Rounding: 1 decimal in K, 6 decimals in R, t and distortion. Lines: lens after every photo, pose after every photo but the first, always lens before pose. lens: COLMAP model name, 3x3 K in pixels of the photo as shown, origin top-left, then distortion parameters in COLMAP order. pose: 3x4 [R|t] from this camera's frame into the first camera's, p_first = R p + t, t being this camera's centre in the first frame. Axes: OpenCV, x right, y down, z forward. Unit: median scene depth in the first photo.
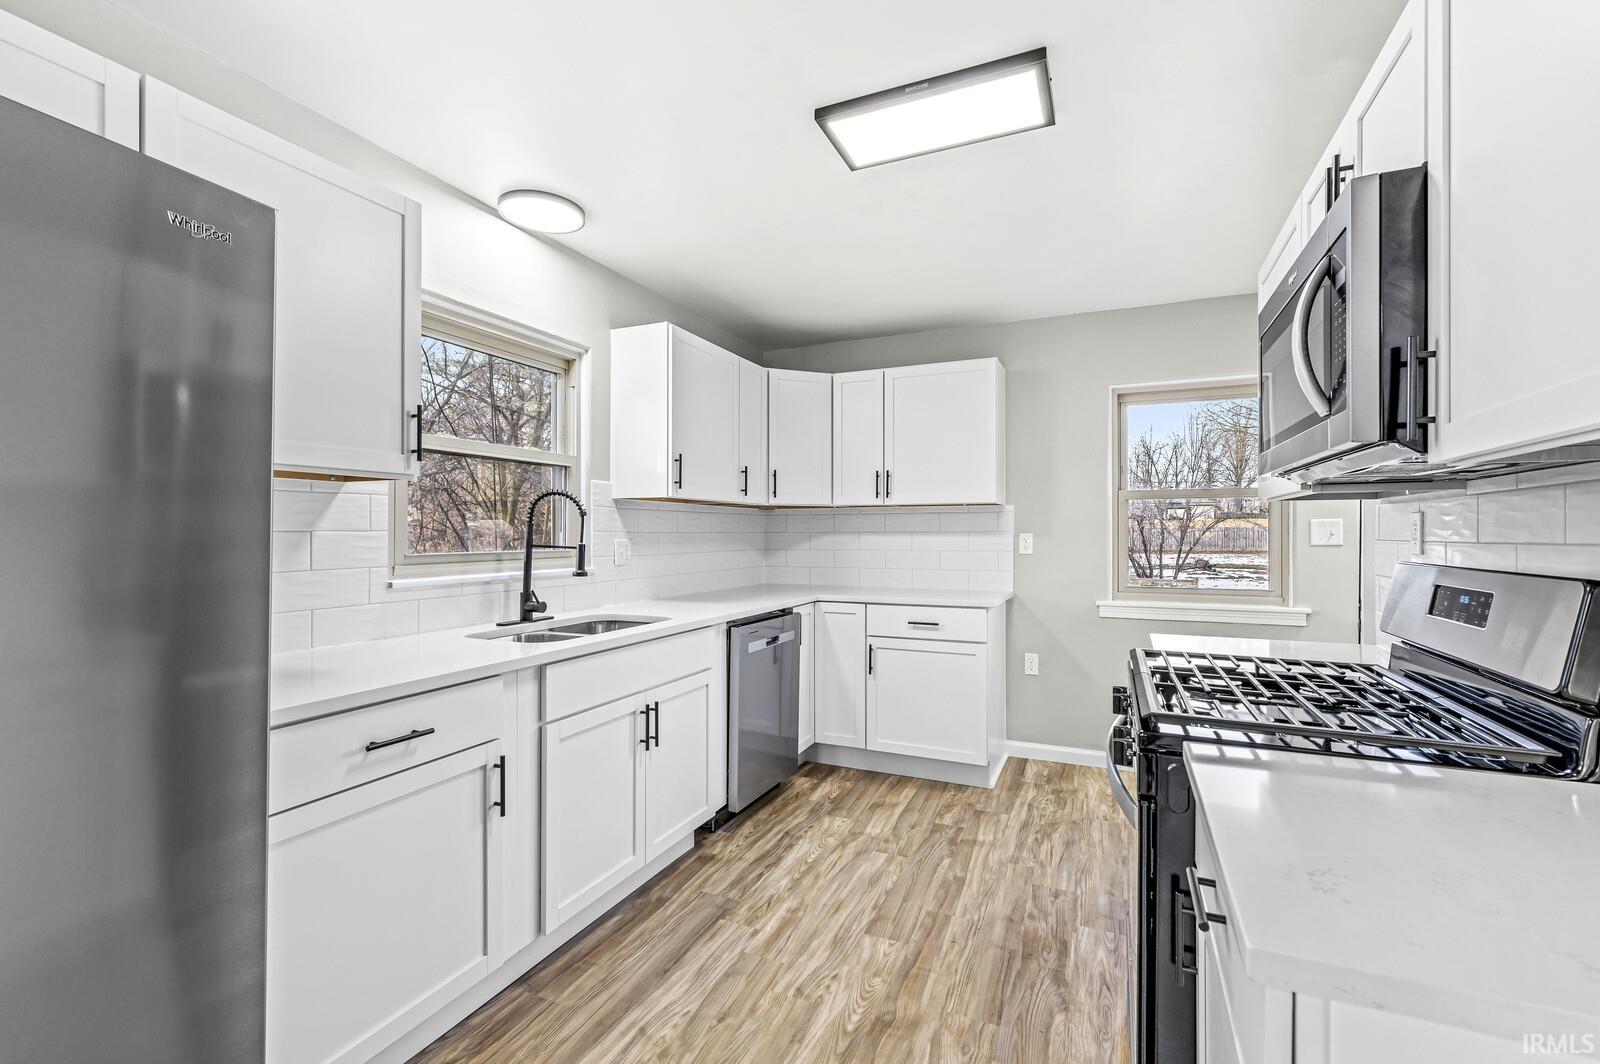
lens RADIAL K [[700.3, 0, 792.1], [0, 700.3, 527.9], [0, 0, 1]] dist [0.002062, -0.000536]
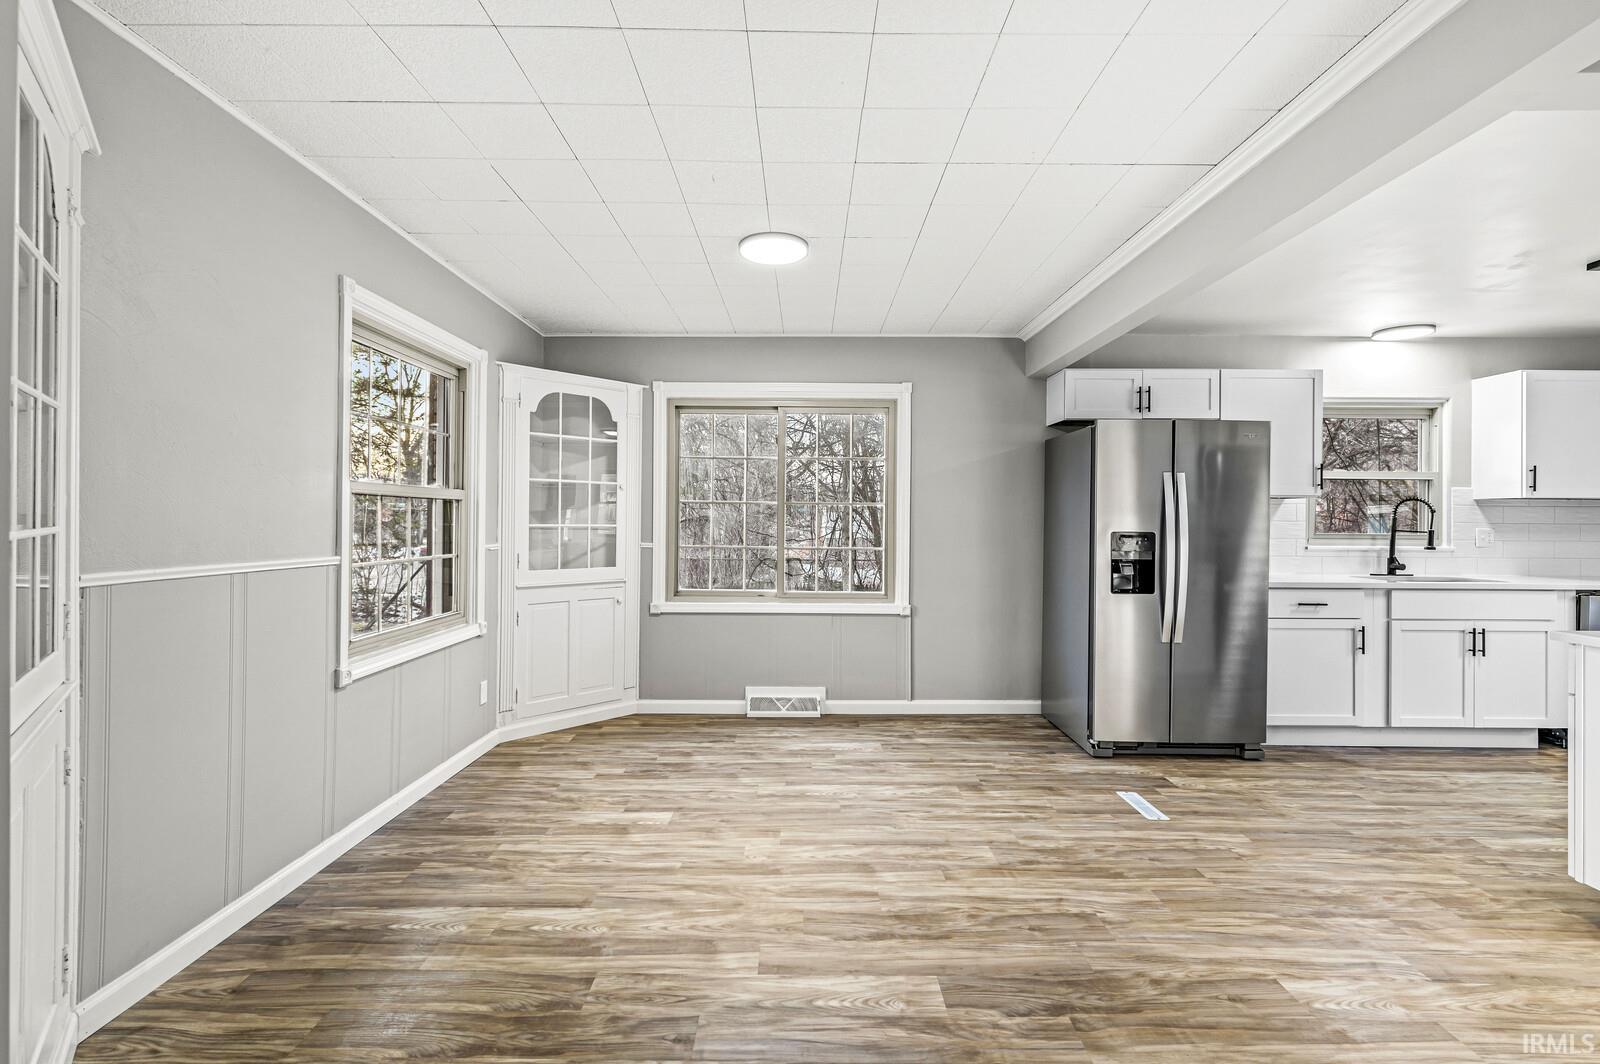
lens RADIAL K [[700.3, 0, 798.6], [0, 700.3, 515.5], [0, 0, 1]] dist [0.002062, -0.000536]
pose [[0.418503, 0.000520, -0.908215, 0.568491], [0.003944, 0.999989, 0.002390, -0.021862], [0.908207, -0.004582, 0.418497, -1.028958]]
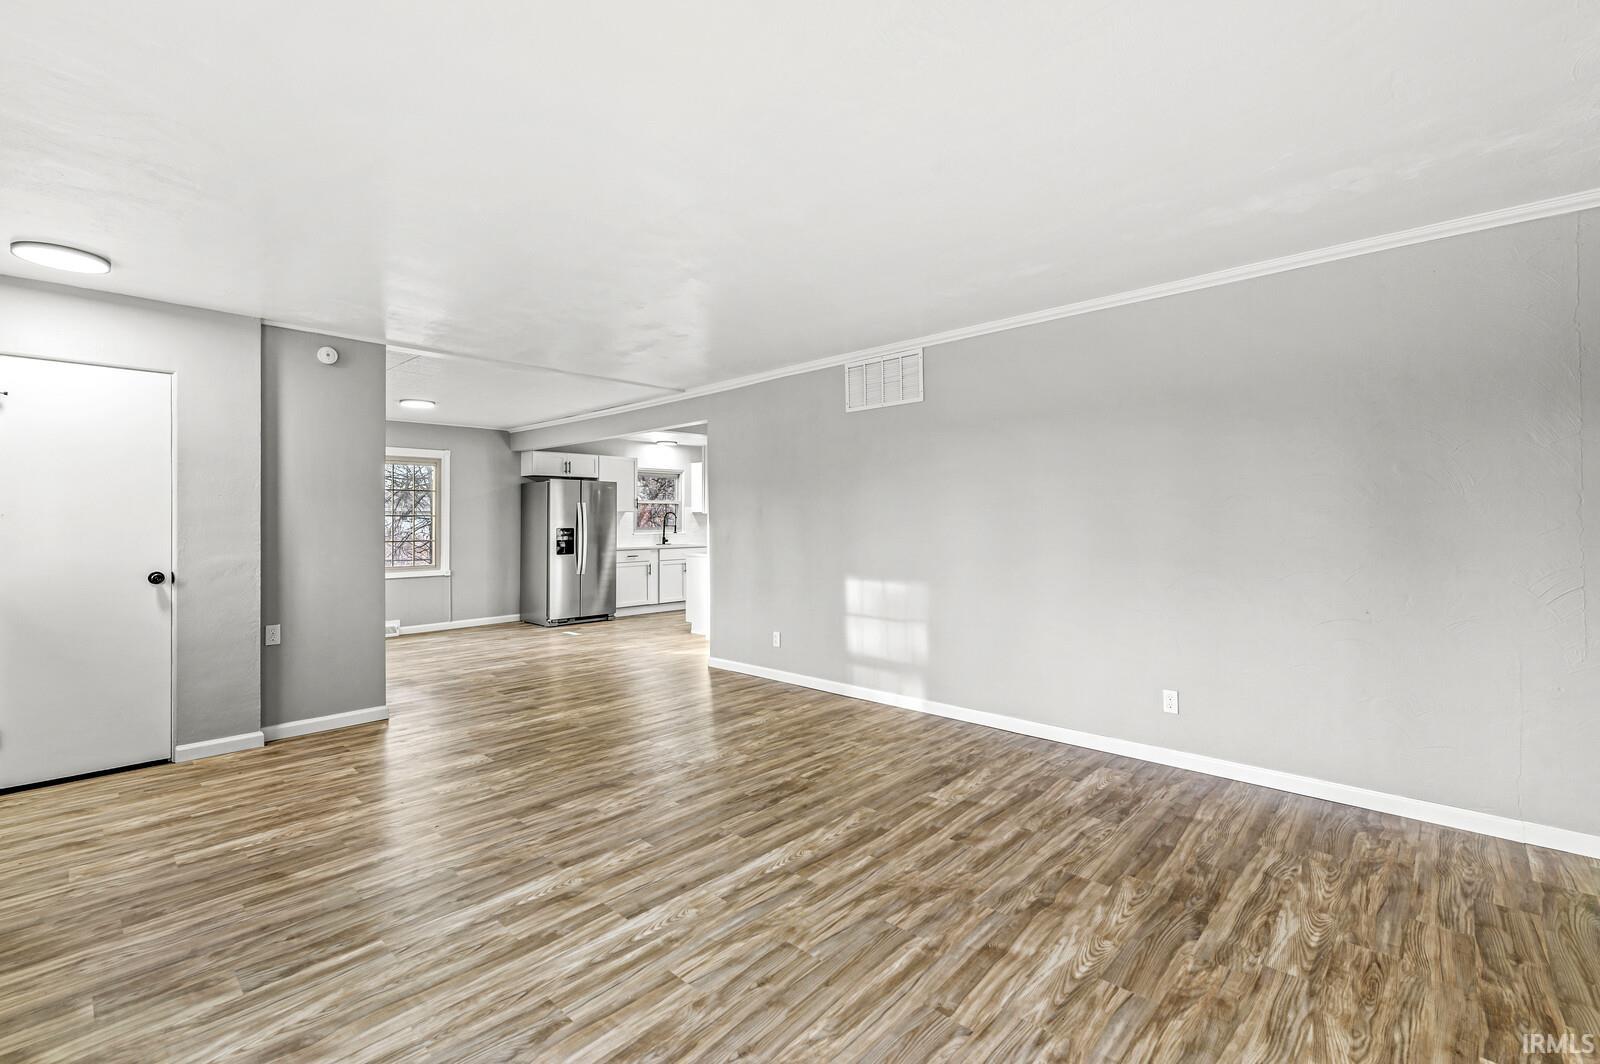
lens RADIAL K [[700.3, 0, 798.1], [0, 700.3, 509.2], [0, 0, 1]] dist [0.002062, -0.000536]
pose [[0.947064, -0.009176, -0.320913, 1.661921], [0.008790, 0.999958, -0.002651, -0.052305], [0.320924, -0.000310, 0.947105, -2.593840]]
